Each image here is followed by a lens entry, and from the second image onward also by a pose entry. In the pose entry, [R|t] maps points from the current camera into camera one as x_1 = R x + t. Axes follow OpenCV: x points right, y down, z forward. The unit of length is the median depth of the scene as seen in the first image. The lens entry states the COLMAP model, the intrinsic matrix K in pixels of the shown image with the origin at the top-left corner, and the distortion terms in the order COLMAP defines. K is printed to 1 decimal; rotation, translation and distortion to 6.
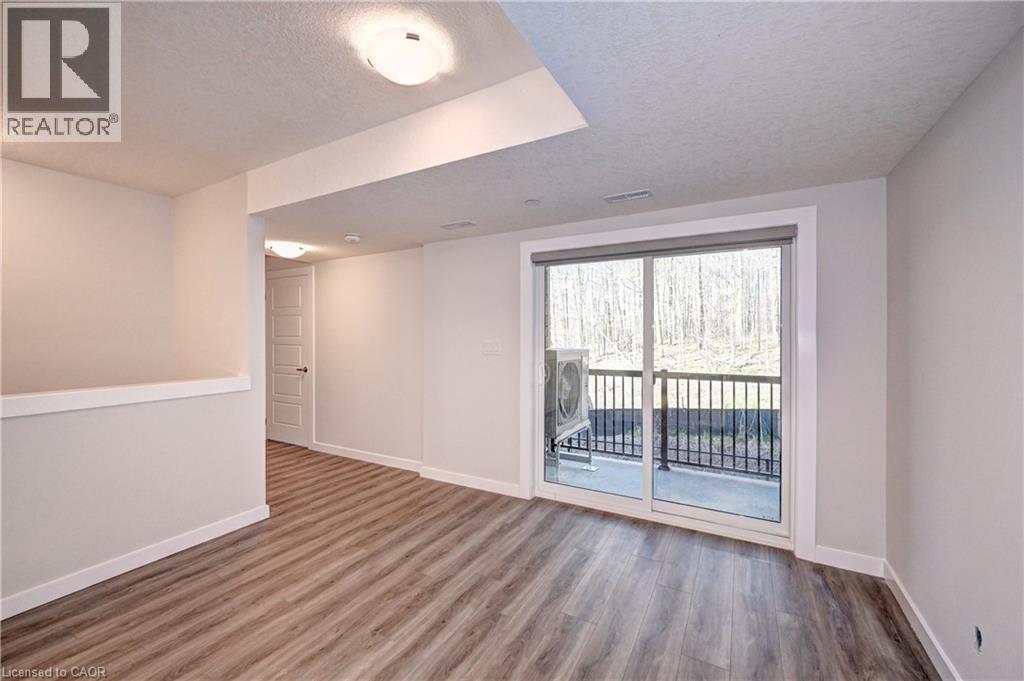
lens RADIAL K [[435.9, 0, 495.3], [0, 435.9, 365.3], [0, 0, 1]] dist [0.002982, 0.000597]
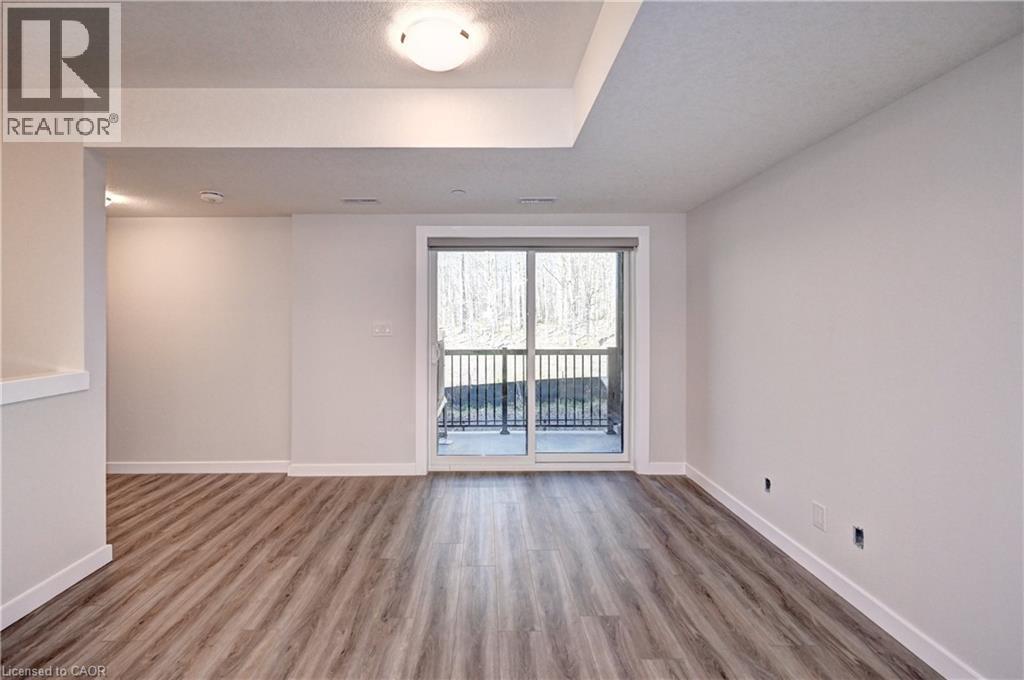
lens RADIAL K [[435.9, 0, 495.3], [0, 435.9, 364.8], [0, 0, 1]] dist [0.002982, 0.000597]
pose [[0.854408, -0.052755, 0.516918, -0.358493], [0.036415, 0.998466, 0.041711, 0.007825], [-0.518326, -0.016815, 0.855018, 0.029112]]
